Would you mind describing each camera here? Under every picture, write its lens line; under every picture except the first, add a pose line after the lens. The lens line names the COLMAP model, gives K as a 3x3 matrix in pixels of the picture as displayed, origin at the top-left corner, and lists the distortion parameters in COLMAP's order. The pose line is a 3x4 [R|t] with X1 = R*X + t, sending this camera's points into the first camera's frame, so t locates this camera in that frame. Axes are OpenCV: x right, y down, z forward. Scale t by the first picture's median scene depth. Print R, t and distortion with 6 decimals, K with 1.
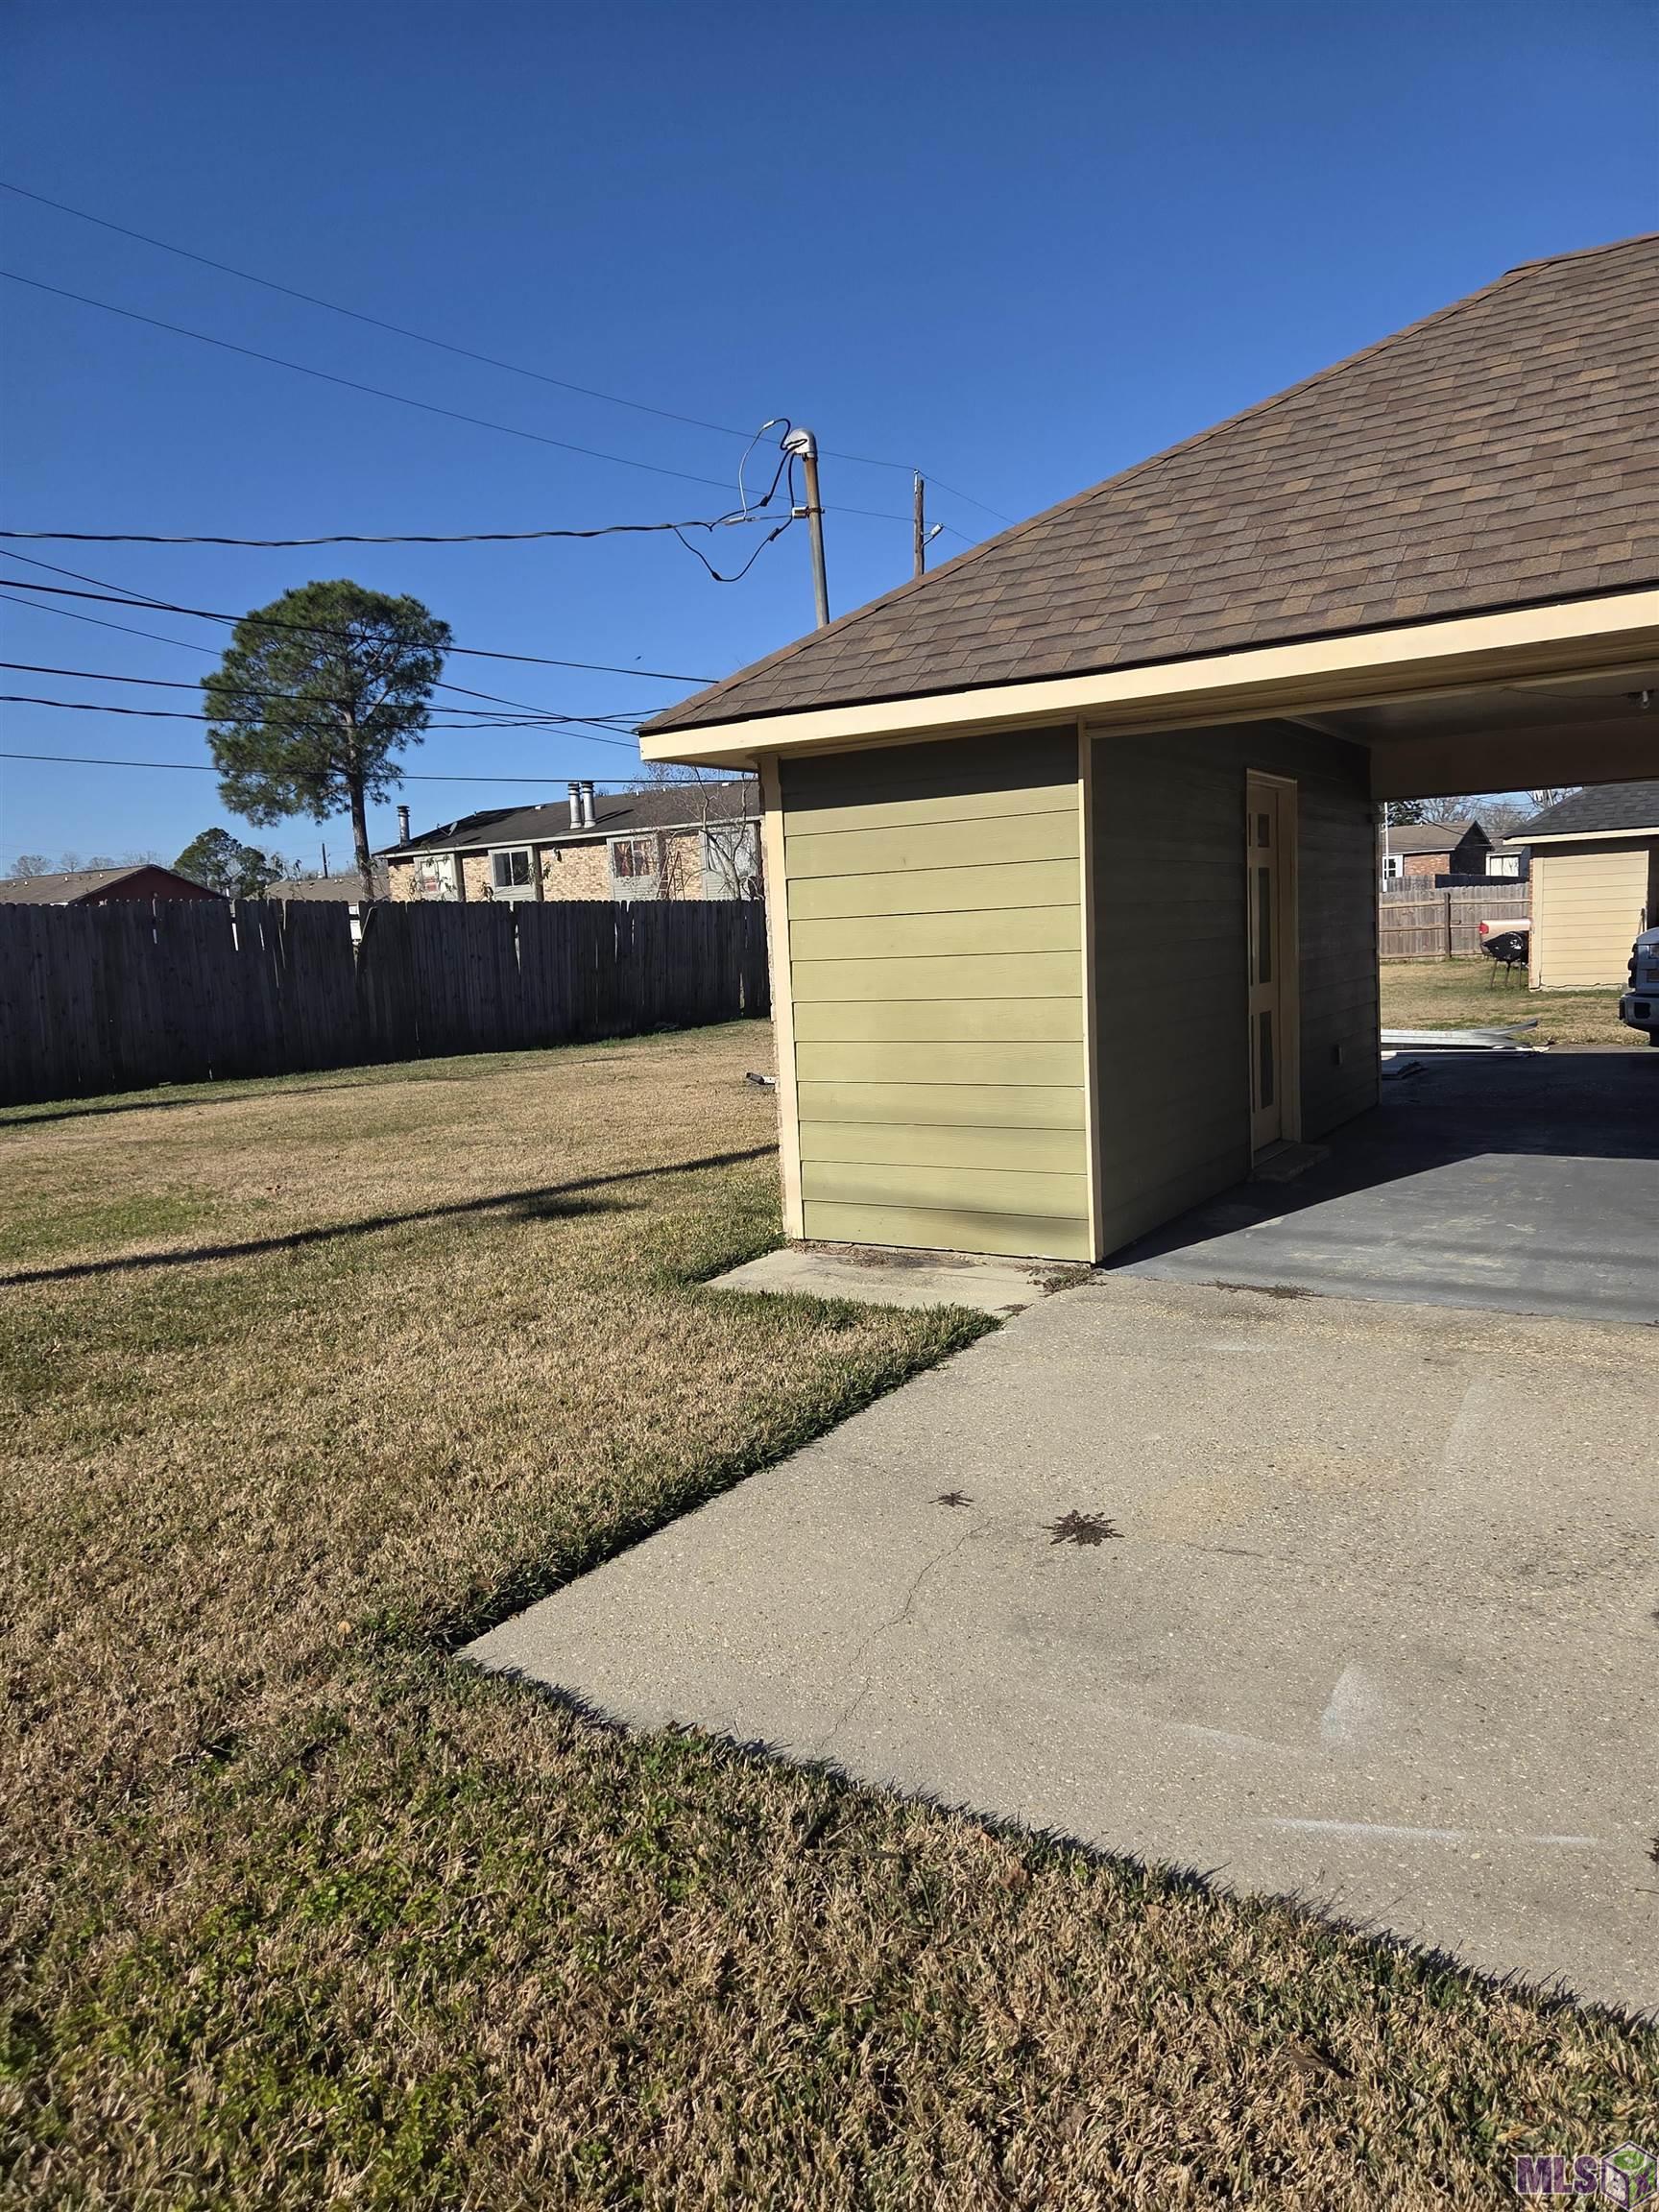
lens RADIAL K [[1476.6, 0, 836.5], [0, 1476.6, 1120.7], [0, 0, 1]] dist [0.070567, -0.048019]
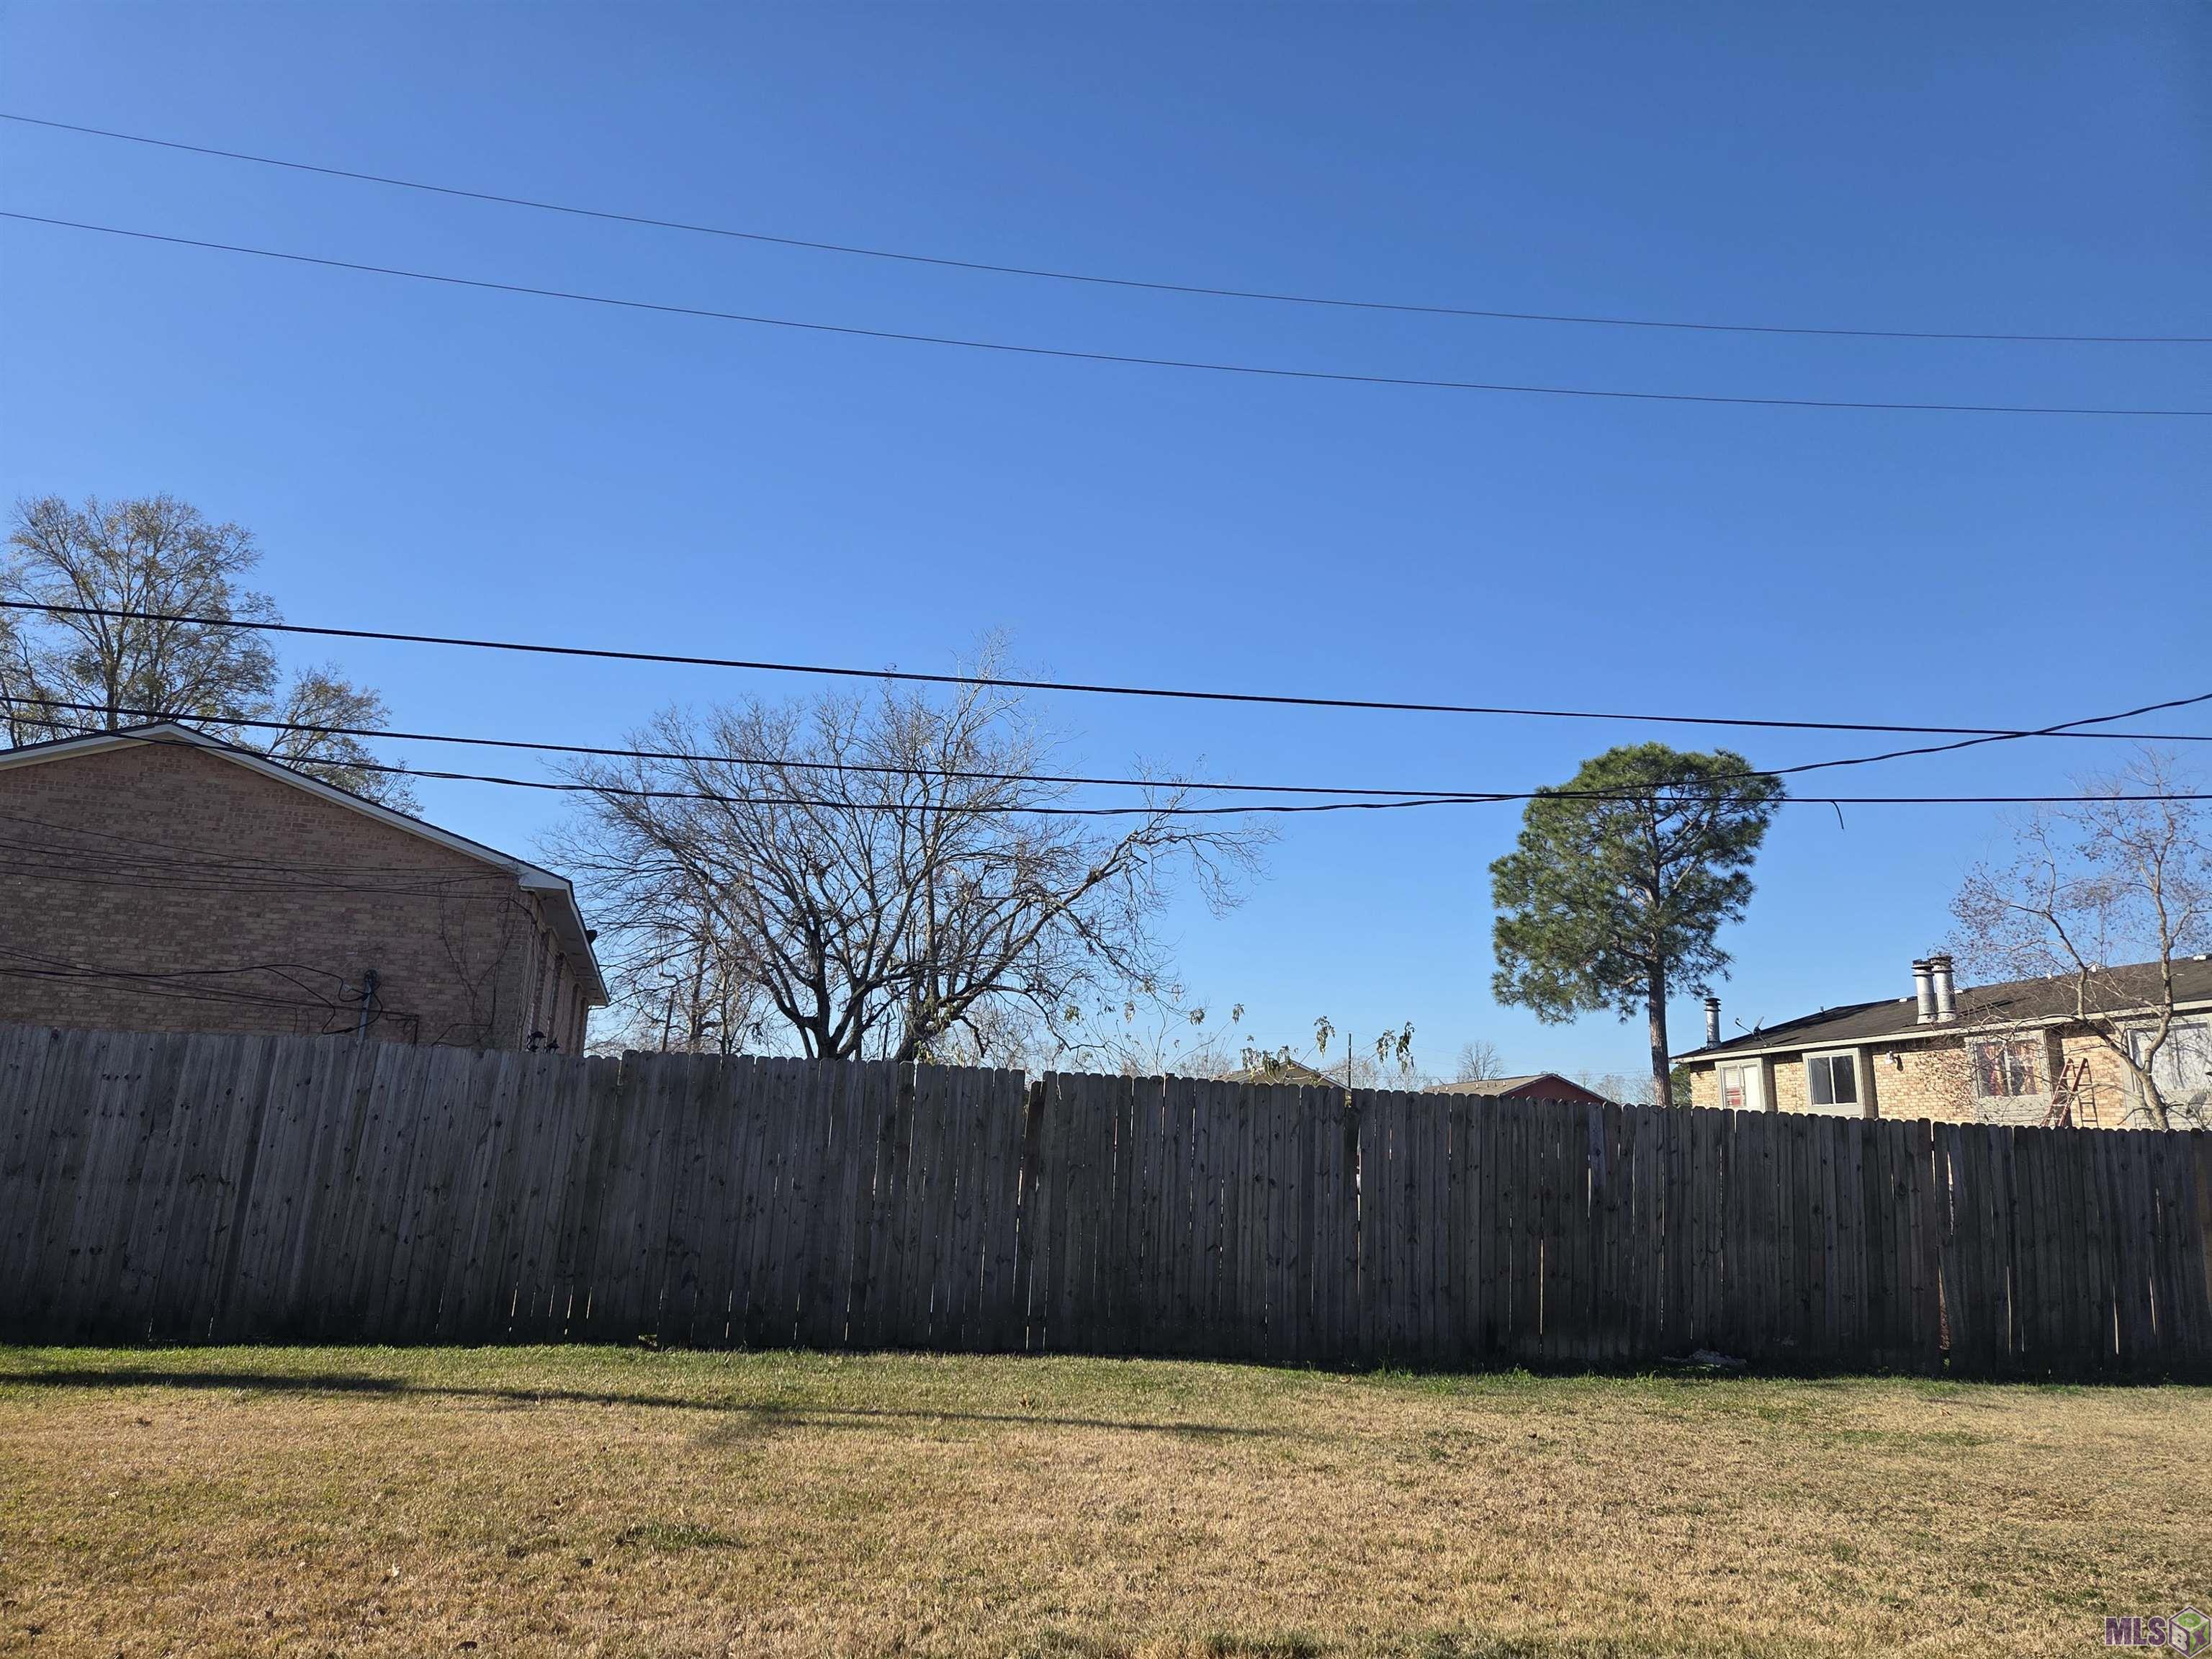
lens RADIAL K [[1476.6, 0, 1088.7], [0, 1476.6, 828.2], [0, 0, 1]] dist [0.070567, -0.048019]
pose [[0.690982, -0.085138, -0.717840, 0.061402], [-0.160035, 0.950382, -0.266766, -0.033871], [0.704934, 0.299210, 0.643072, 0.240270]]
